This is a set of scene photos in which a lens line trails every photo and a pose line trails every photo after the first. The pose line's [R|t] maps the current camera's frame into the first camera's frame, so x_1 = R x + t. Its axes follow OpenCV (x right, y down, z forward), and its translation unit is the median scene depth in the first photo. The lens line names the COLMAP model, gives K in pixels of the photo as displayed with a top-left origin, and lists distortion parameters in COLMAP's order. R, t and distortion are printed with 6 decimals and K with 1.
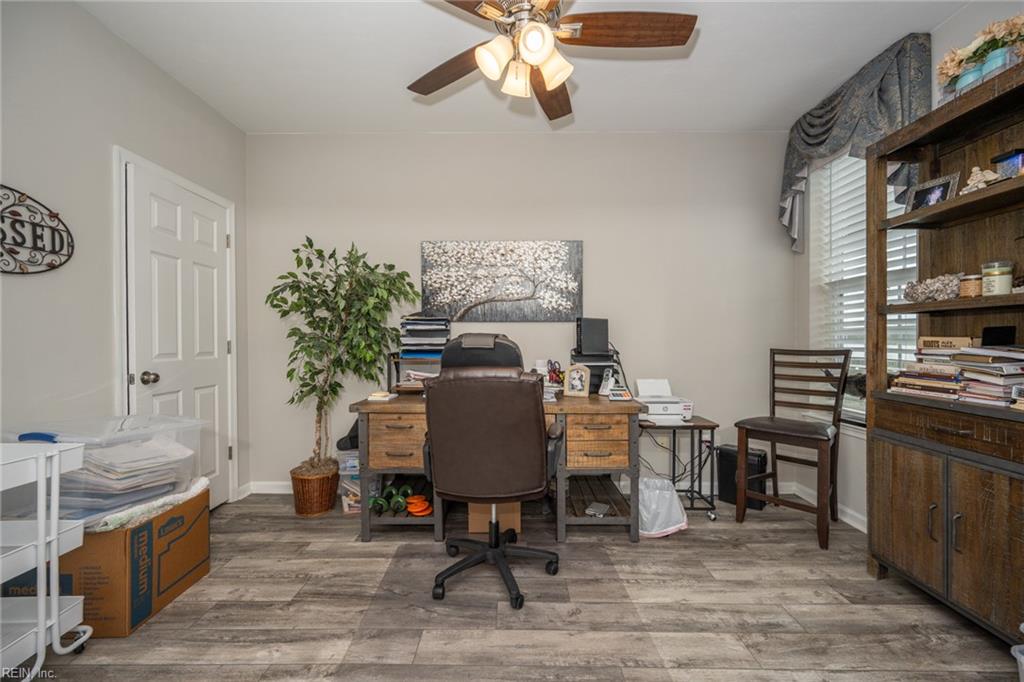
lens RADIAL K [[414.5, 0, 514.5], [0, 414.5, 344.2], [0, 0, 1]] dist [0.000363, 0.000213]
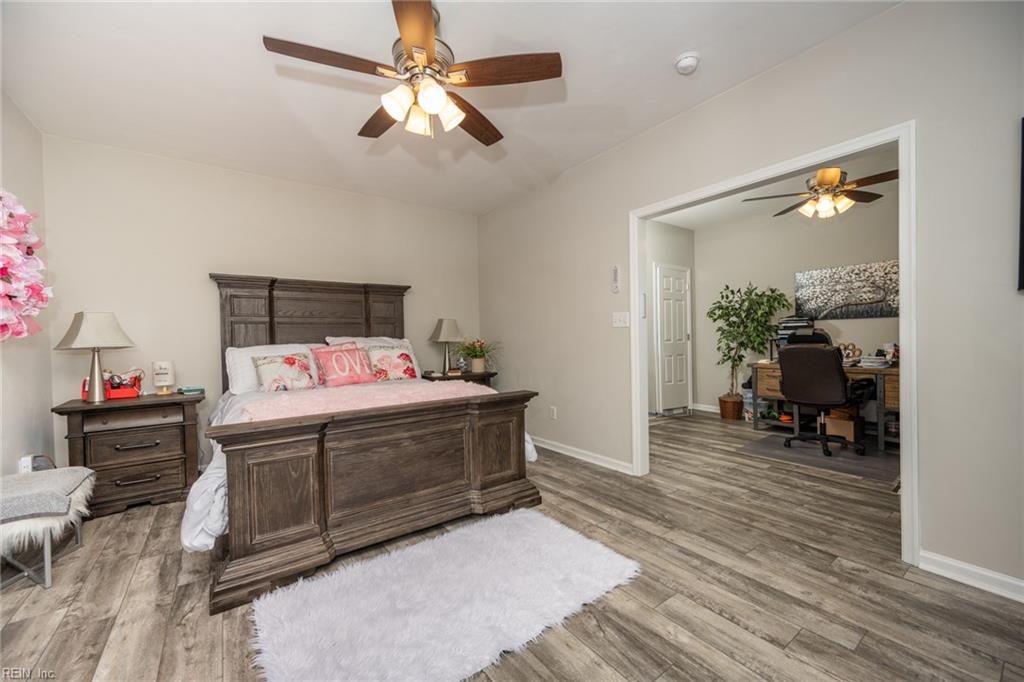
lens RADIAL K [[402.3, 0, 515.9], [0, 402.3, 342.6], [0, 0, 1]] dist [0.000583, 0.000276]
pose [[0.592964, 0.000312, -0.805229, 0.537469], [0.011447, 0.999896, 0.008817, 0.008778], [0.805148, -0.014446, 0.592898, -1.127732]]
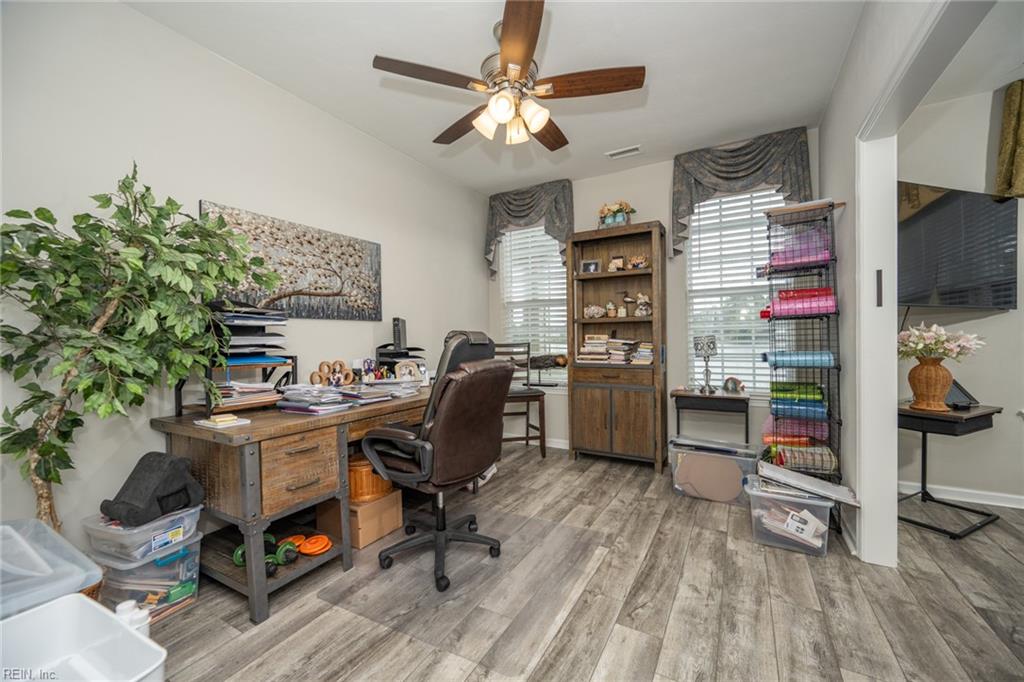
lens RADIAL K [[402.3, 0, 515.9], [0, 402.3, 342.6], [0, 0, 1]] dist [0.000583, 0.000276]
pose [[0.486002, -0.016011, 0.873811, -0.735593], [0.020434, 0.999767, 0.006954, -0.000396], [-0.873719, 0.014475, 0.486216, 0.271004]]
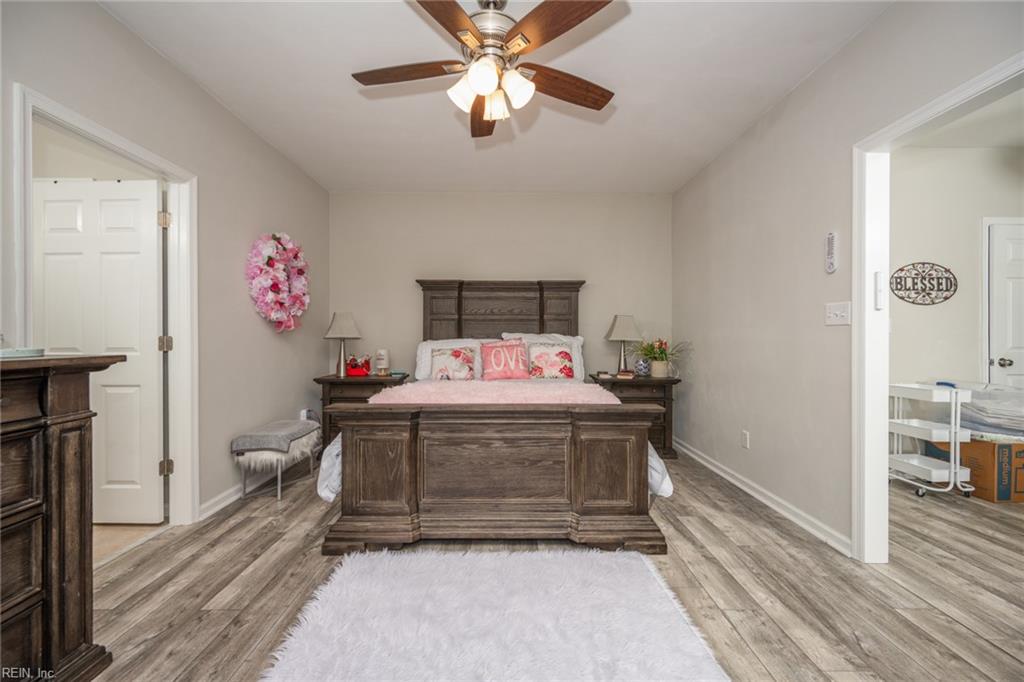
lens RADIAL K [[414.2, 0, 511.4], [0, 414.2, 336.0], [0, 0, 1]] dist [0.000003, 0.000125]
pose [[0.012810, -0.000501, -0.999918, 0.560136], [-0.011768, 0.999931, -0.000651, 0.005583], [0.999849, 0.011775, 0.012804, -0.756571]]
